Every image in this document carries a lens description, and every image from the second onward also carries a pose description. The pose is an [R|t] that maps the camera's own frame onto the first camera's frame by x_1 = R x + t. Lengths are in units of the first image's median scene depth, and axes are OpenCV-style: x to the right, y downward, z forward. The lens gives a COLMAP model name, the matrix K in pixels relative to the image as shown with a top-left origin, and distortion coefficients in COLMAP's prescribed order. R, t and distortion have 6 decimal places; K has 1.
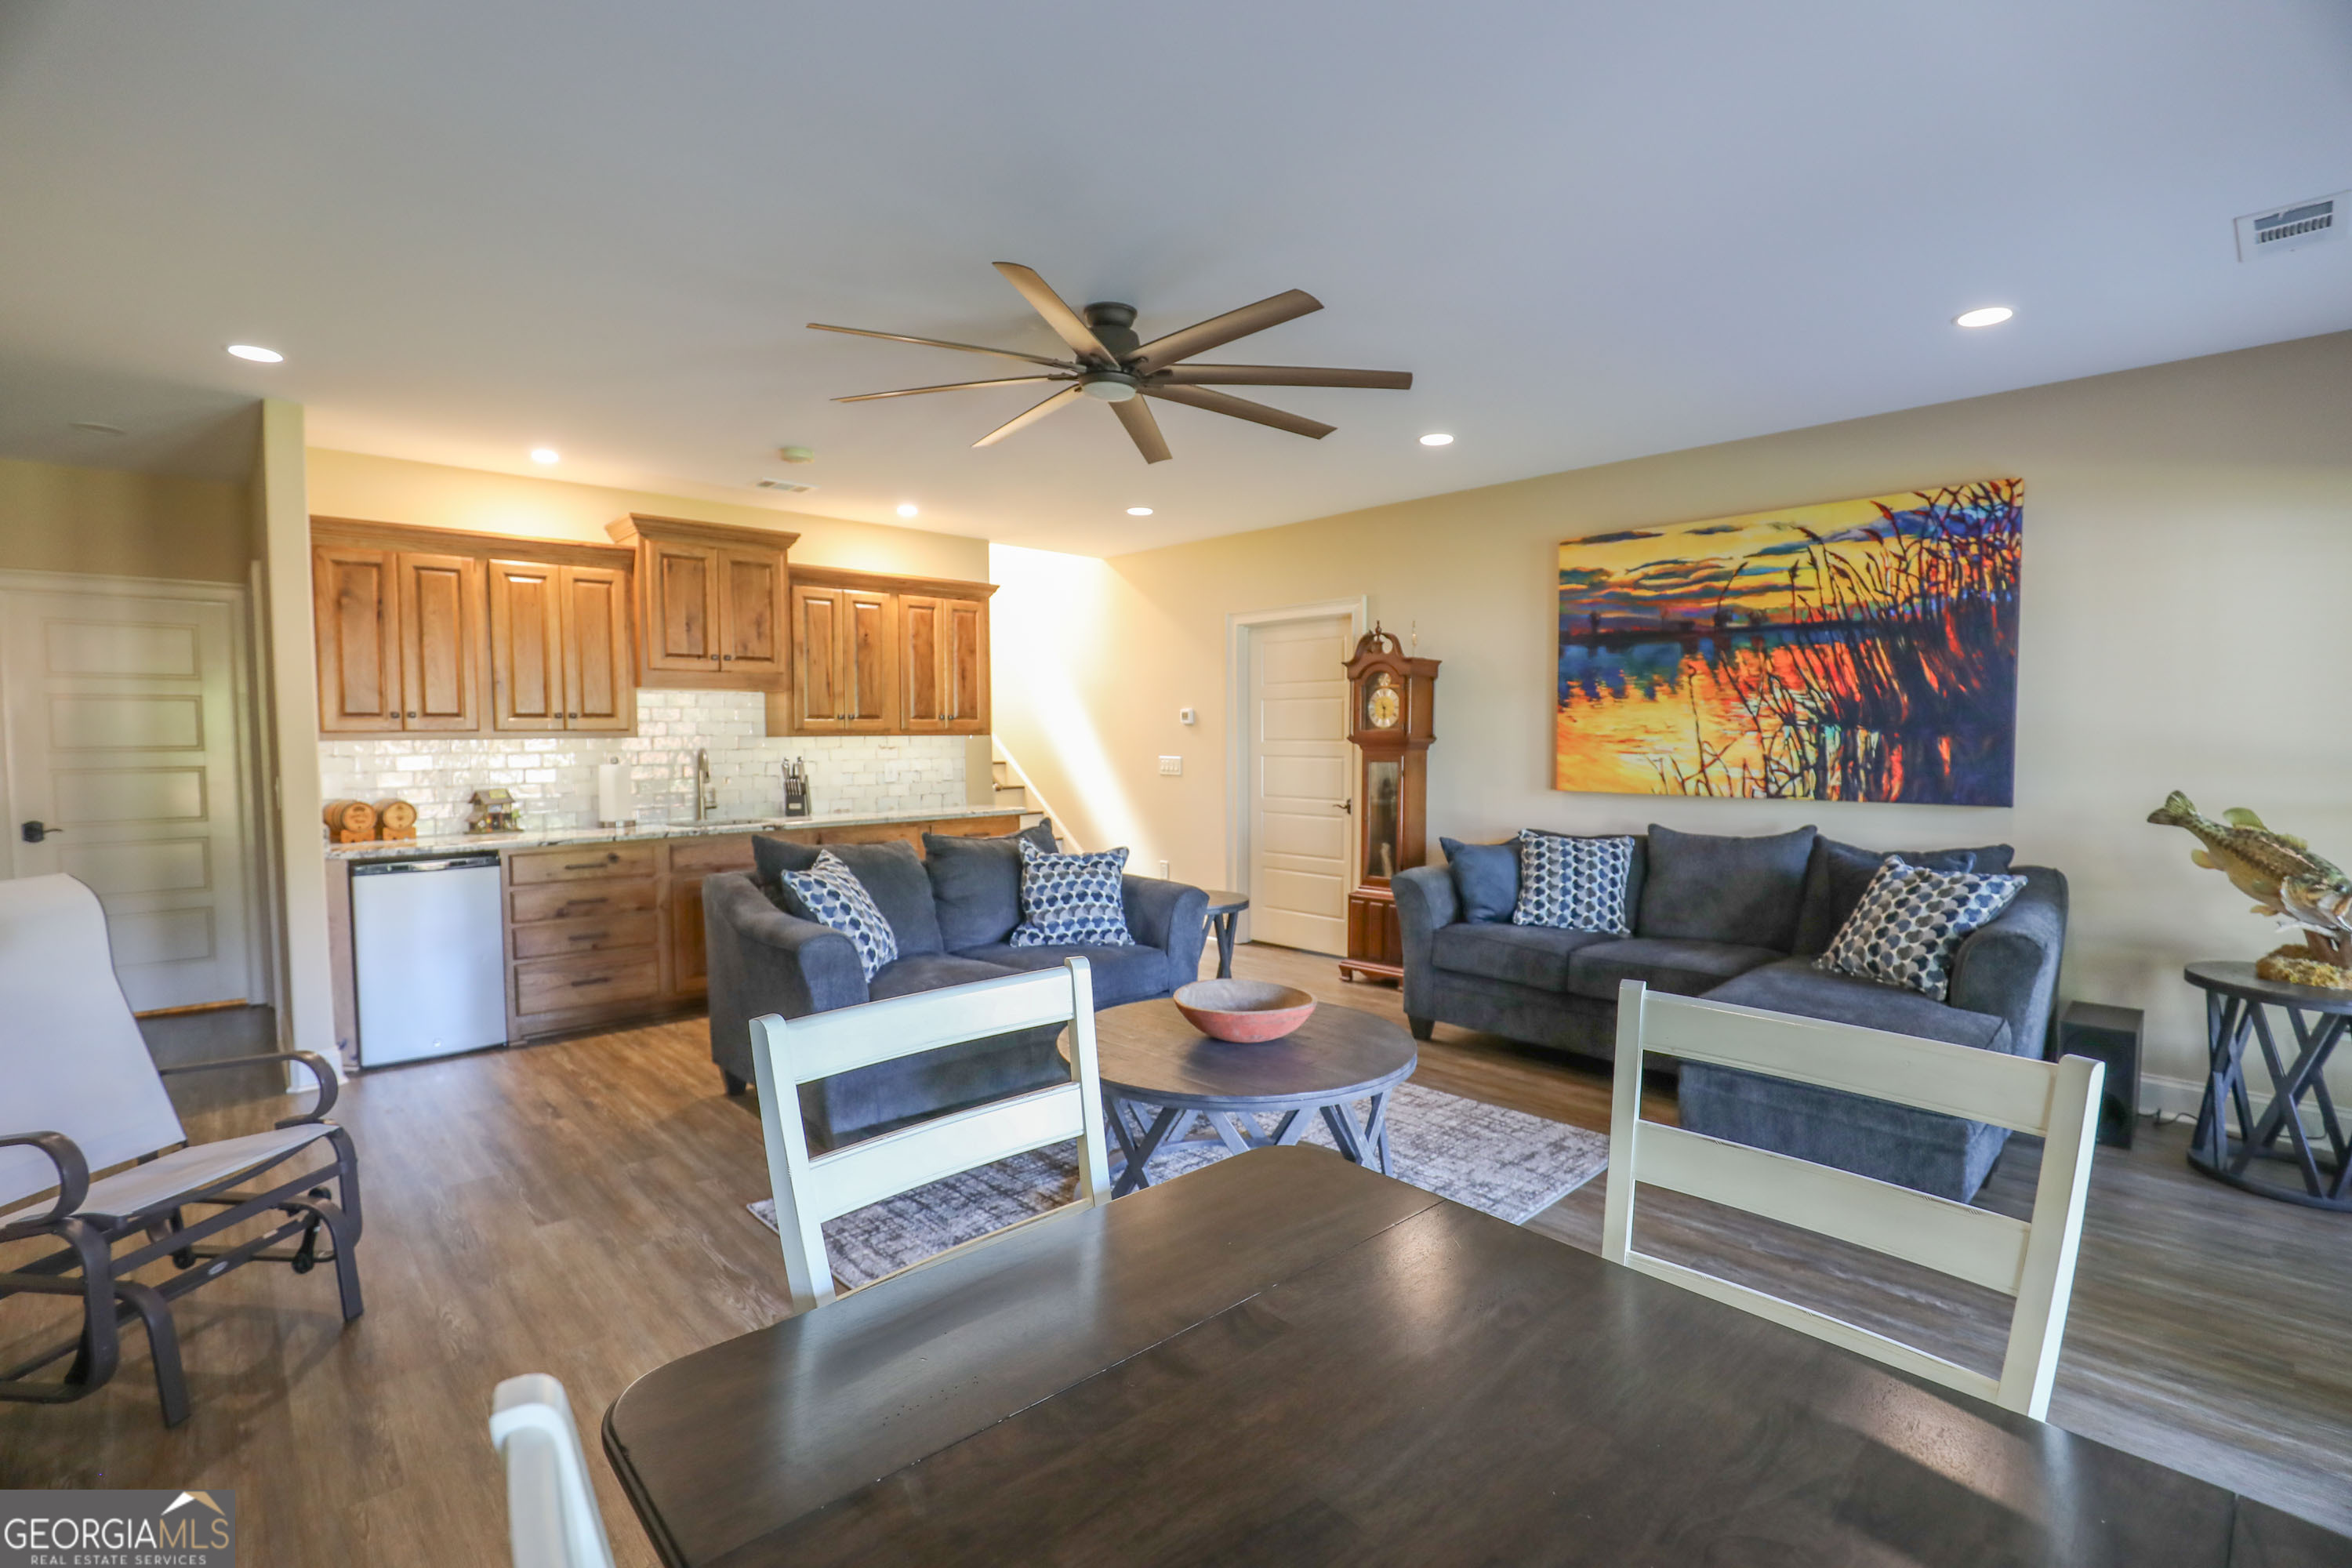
lens RADIAL K [[1071.3, 0, 1185.1], [0, 1071.3, 787.1], [0, 0, 1]] dist [-0.032934, 0.005659]
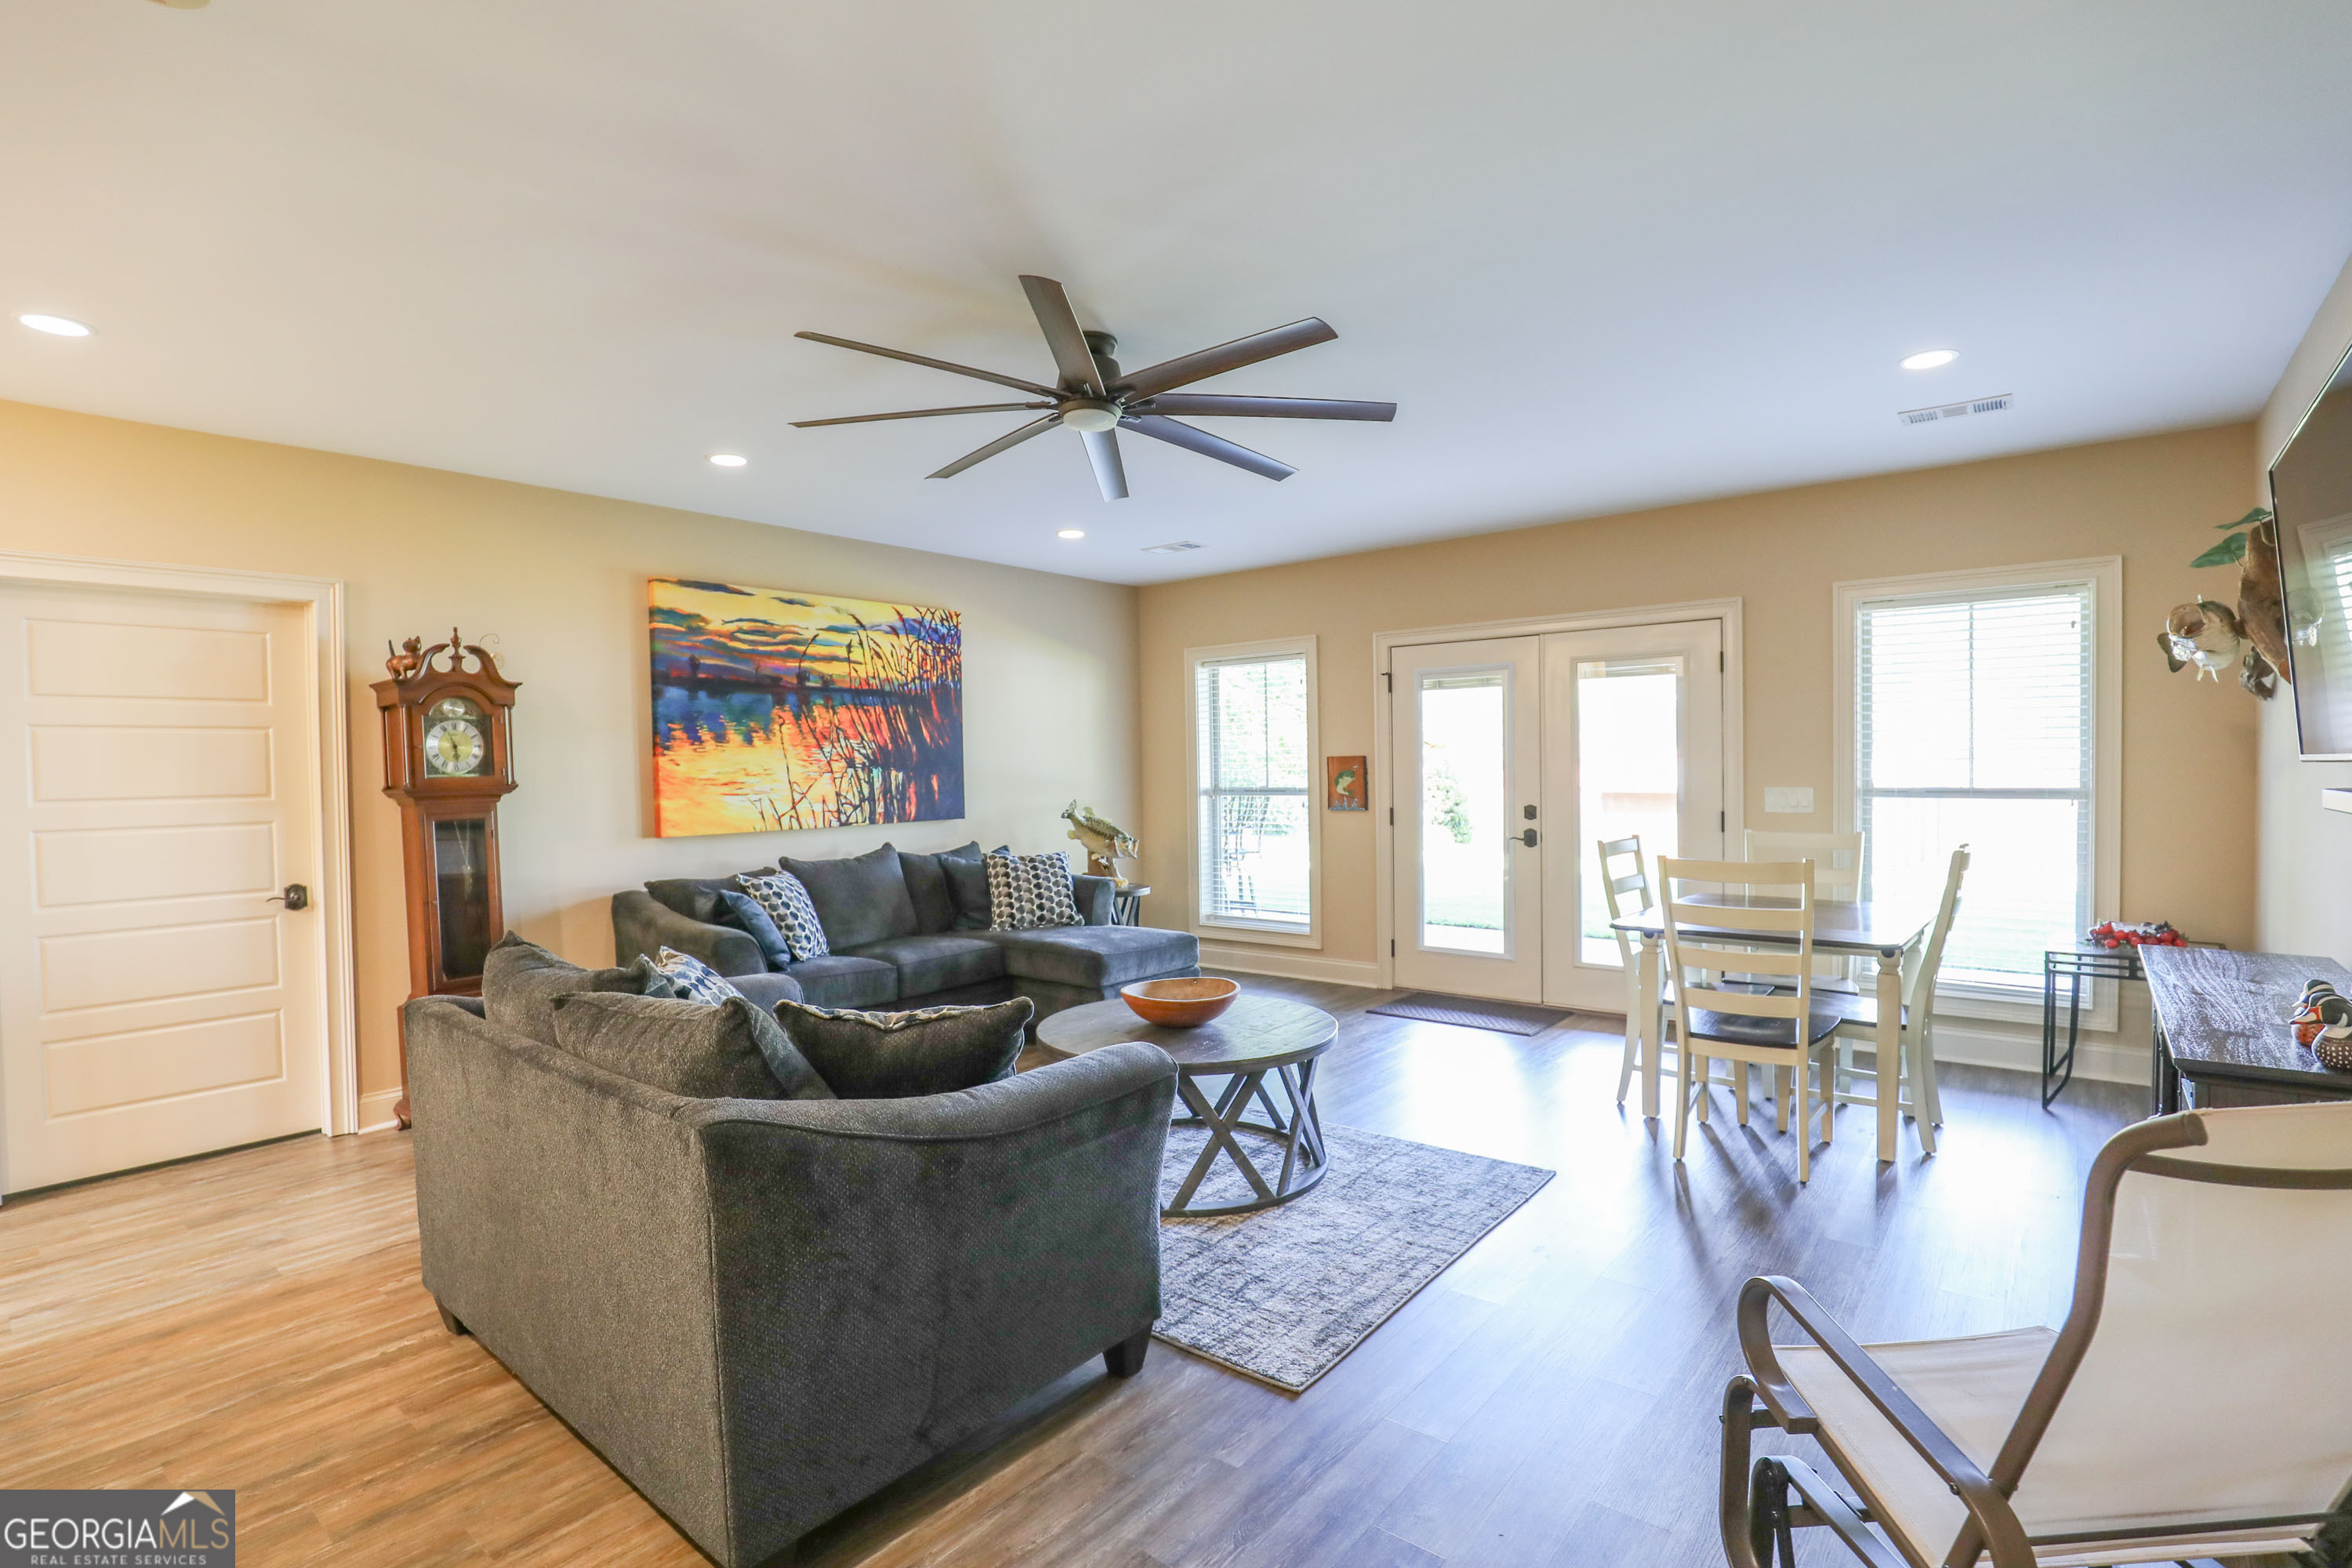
lens RADIAL K [[1071.3, 0, 1196.9], [0, 1071.3, 788.6], [0, 0, 1]] dist [-0.032934, 0.005659]
pose [[-0.125451, -0.014882, 0.991988, -0.741553], [0.068466, 0.997374, 0.023621, -0.034388], [-0.989735, 0.070880, -0.124103, 0.735951]]
